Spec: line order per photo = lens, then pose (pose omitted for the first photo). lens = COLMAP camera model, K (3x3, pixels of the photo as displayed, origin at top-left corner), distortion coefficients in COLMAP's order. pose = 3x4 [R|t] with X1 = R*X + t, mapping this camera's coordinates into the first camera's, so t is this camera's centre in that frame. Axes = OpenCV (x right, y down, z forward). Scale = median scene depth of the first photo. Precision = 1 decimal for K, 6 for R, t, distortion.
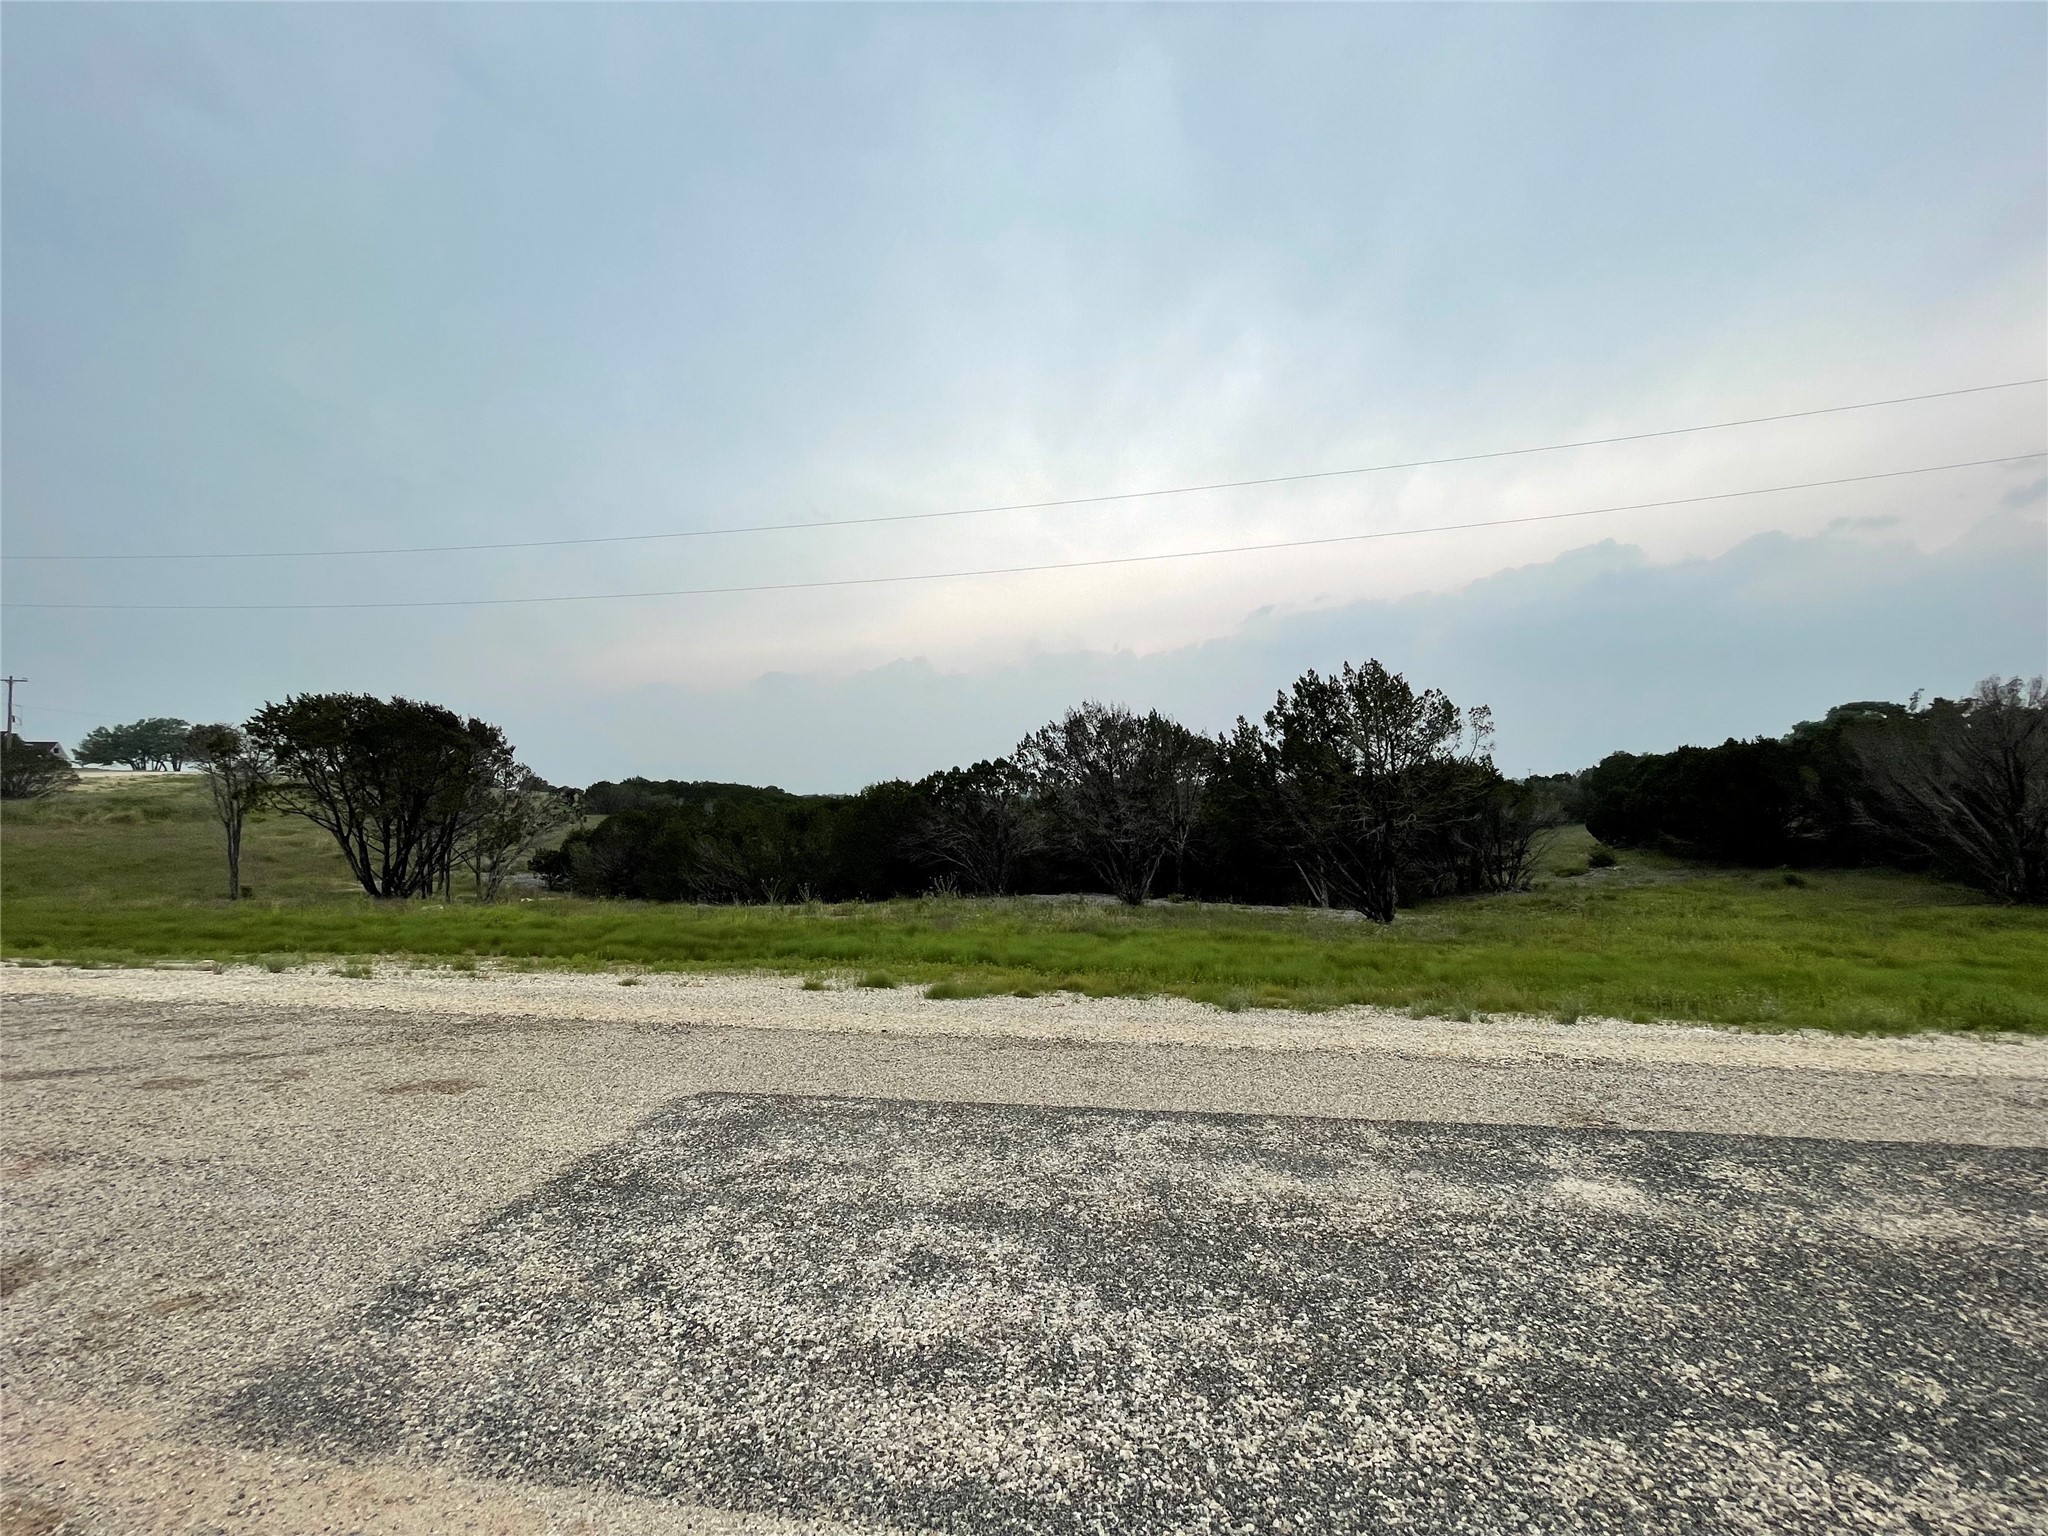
lens RADIAL K [[809.4, 0, 1021.7], [0, 809.4, 770.8], [0, 0, 1]] dist [-0.011912, 0.002012]
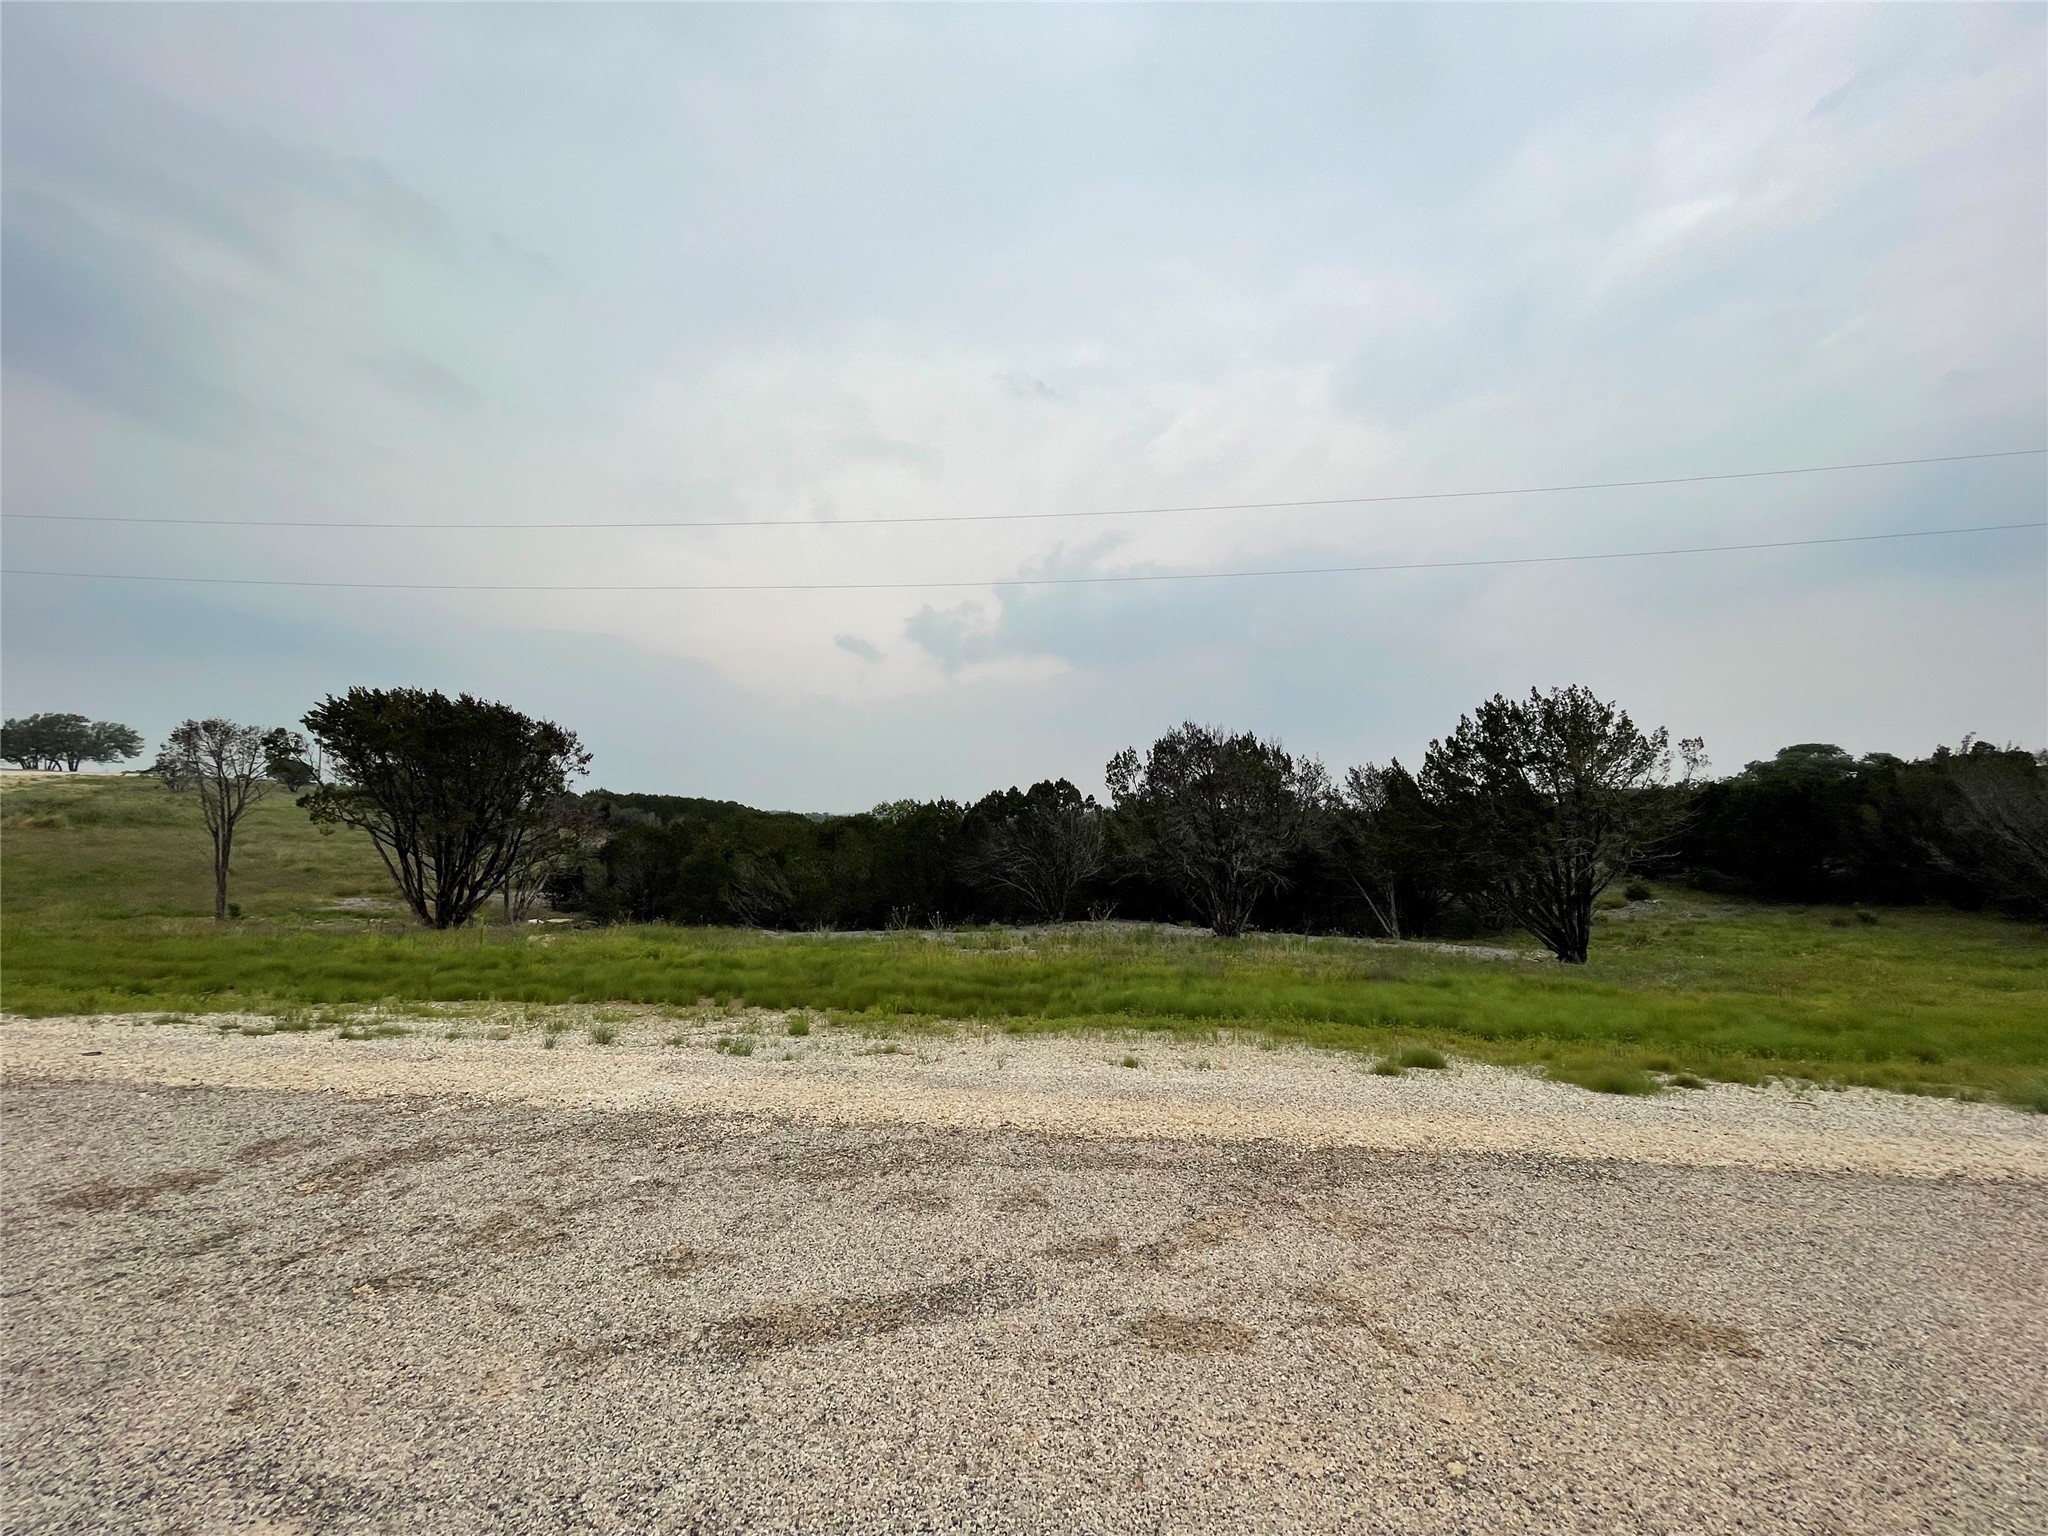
lens RADIAL K [[809.4, 0, 1018.9], [0, 809.4, 756.3], [0, 0, 1]] dist [-0.011912, 0.002012]
pose [[0.997611, 0.024685, 0.064516, -0.167073], [-0.021833, 0.998769, -0.044546, 0.001679], [-0.065537, 0.043031, 0.996922, 0.057836]]
